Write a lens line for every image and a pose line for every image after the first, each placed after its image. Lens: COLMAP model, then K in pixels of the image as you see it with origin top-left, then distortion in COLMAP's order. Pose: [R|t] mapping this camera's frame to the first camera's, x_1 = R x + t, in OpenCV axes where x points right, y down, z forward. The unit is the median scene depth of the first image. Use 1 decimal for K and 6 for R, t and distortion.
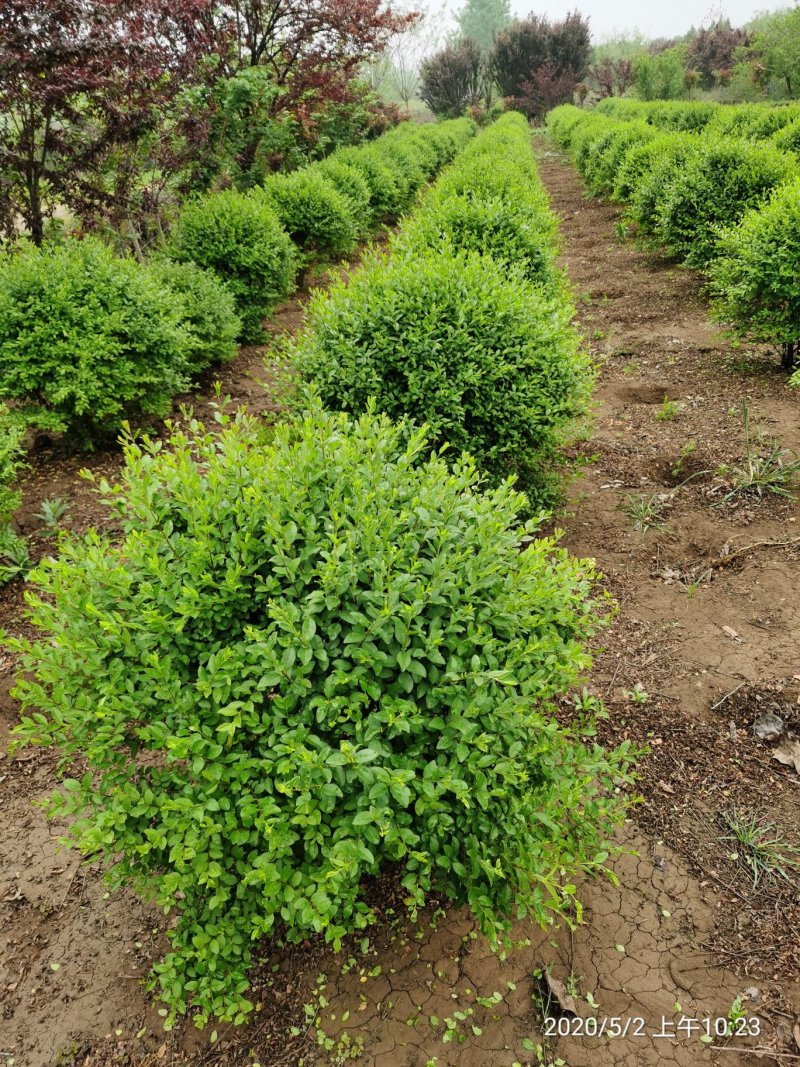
lens RADIAL K [[834.5, 0, 400.6], [0, 834.5, 531.4], [0, 0, 1]] dist [-0.036423, -0.011431]
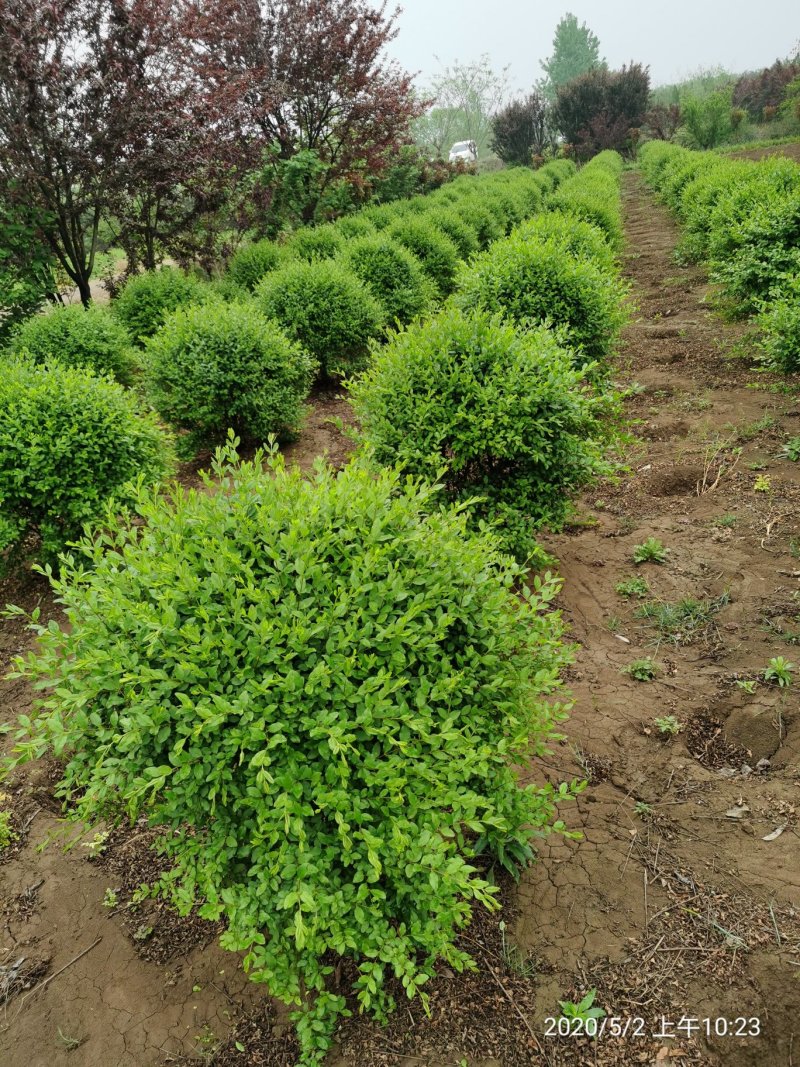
lens RADIAL K [[834.5, 0, 399.8], [0, 834.5, 535.7], [0, 0, 1]] dist [-0.036423, -0.011431]
pose [[0.991570, -0.006709, -0.129397, 0.196030], [0.001117, 0.999064, -0.043246, 0.177165], [0.129566, 0.042737, 0.990649, -0.411338]]
